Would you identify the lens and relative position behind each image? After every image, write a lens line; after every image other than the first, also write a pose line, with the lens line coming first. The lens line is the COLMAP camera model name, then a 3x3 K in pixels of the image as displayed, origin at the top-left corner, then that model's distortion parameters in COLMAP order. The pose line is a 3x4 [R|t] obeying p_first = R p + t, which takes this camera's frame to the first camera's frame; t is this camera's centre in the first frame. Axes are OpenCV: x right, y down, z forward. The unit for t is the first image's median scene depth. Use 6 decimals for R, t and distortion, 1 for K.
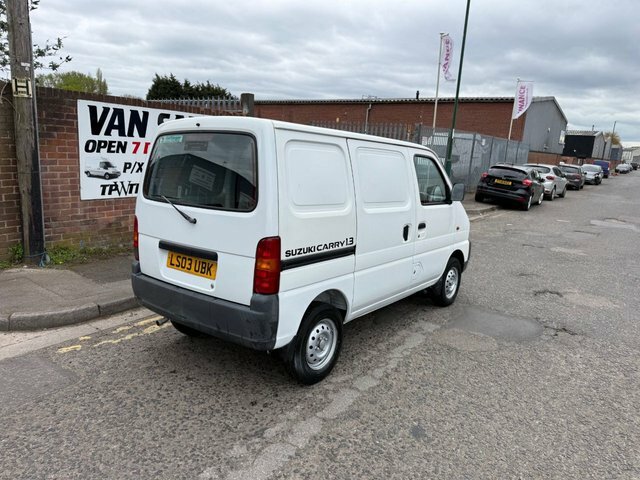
lens RADIAL K [[443.5, 0, 316.7], [0, 443.5, 241.4], [0, 0, 1]] dist [0.067030, -0.094829]
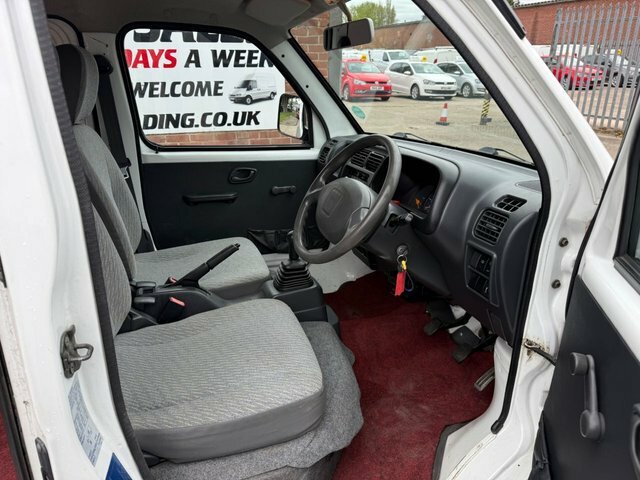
lens RADIAL K [[446.5, 0, 316.9], [0, 446.5, 236.6], [0, 0, 1]] dist [0.038151, -0.047442]
pose [[0.829677, 0.143597, -0.539459, 0.332095], [-0.065163, 0.984656, 0.161884, -0.115667], [0.554427, -0.099159, 0.826304, 0.859623]]
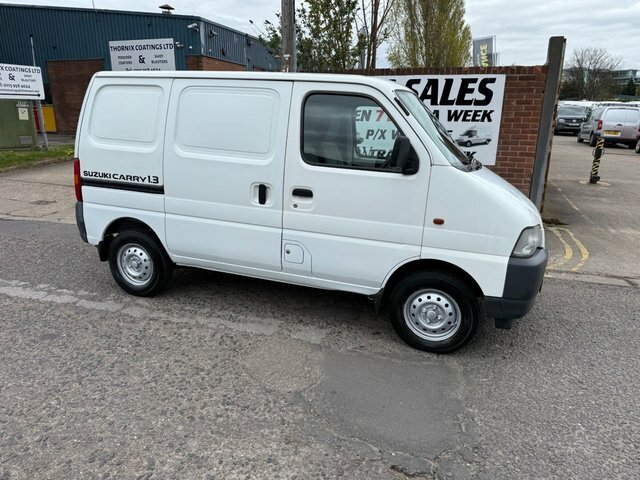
lens RADIAL K [[440.8, 0, 317.7], [0, 440.8, 250.7], [0, 0, 1]] dist [0.061701, -0.073644]
pose [[0.309159, 0.224351, -0.924168, 0.870781], [-0.189188, 0.966861, 0.171427, -0.066197], [0.932002, 0.121843, 0.341358, 0.740583]]
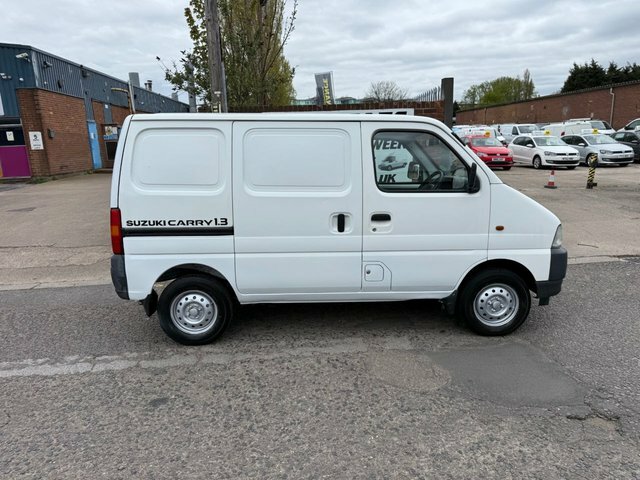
lens RADIAL K [[440.8, 0, 317.7], [0, 440.8, 250.7], [0, 0, 1]] dist [0.061701, -0.073644]
pose [[0.643710, 0.105520, -0.757959, 0.732458], [-0.090713, 0.993986, 0.061339, -0.011985], [0.759874, 0.029272, 0.649411, 0.363310]]
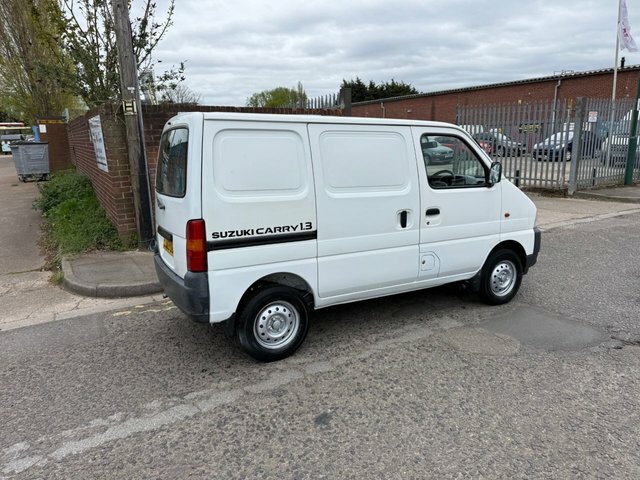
lens RADIAL K [[443.5, 0, 316.7], [0, 443.5, 241.4], [0, 0, 1]] dist [0.067030, -0.094829]
pose [[0.913893, 0.011834, -0.405782, 0.365617], [-0.008751, 0.999917, 0.009450, 0.018159], [0.405860, -0.005086, 0.913921, 0.064581]]
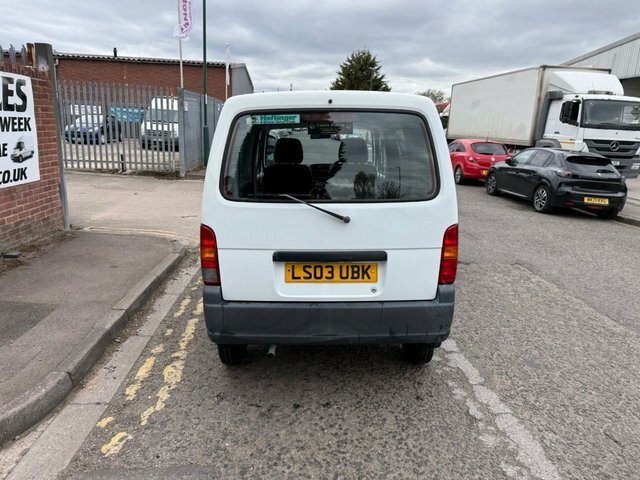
lens RADIAL K [[446.5, 0, 316.9], [0, 446.5, 236.6], [0, 0, 1]] dist [0.038151, -0.047442]
pose [[0.778682, -0.173938, 0.602826, -0.541176], [0.132866, 0.984728, 0.112507, -0.075571], [-0.613189, -0.007512, 0.789901, 0.245146]]
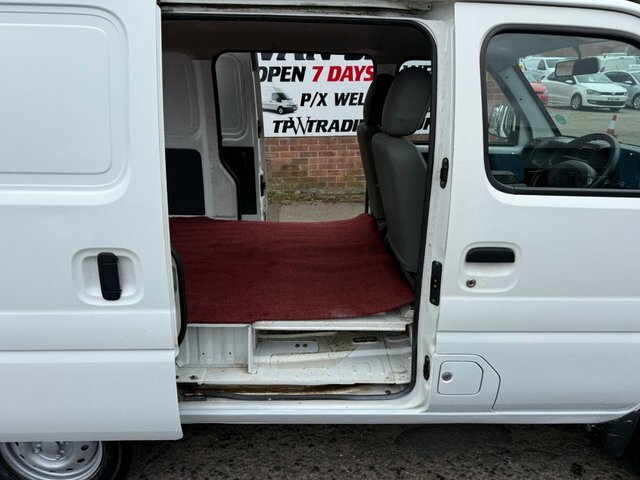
lens RADIAL K [[440.8, 0, 317.7], [0, 440.8, 250.7], [0, 0, 1]] dist [0.061701, -0.073644]
pose [[0.638106, 0.228316, -0.735318, 0.368020], [-0.116708, 0.972669, 0.200734, -0.082309], [0.761051, -0.042272, 0.647313, 0.649549]]
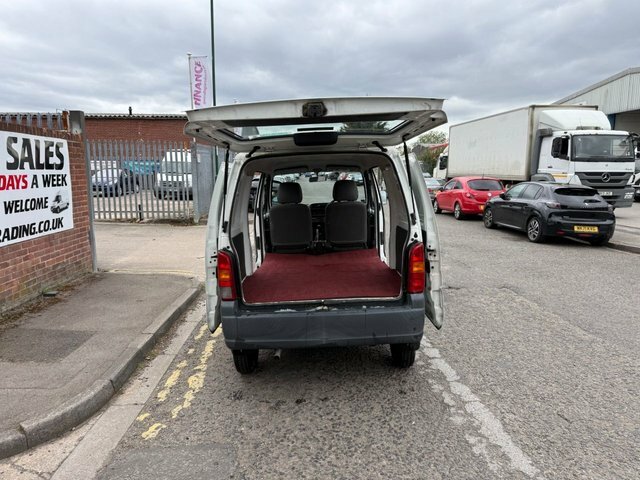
lens RADIAL K [[443.5, 0, 316.7], [0, 443.5, 241.4], [0, 0, 1]] dist [0.067030, -0.094829]
pose [[0.787047, -0.152802, 0.597669, -0.609139], [0.172107, 0.984758, 0.025126, -0.054051], [-0.592399, 0.083088, 0.801349, 0.120179]]
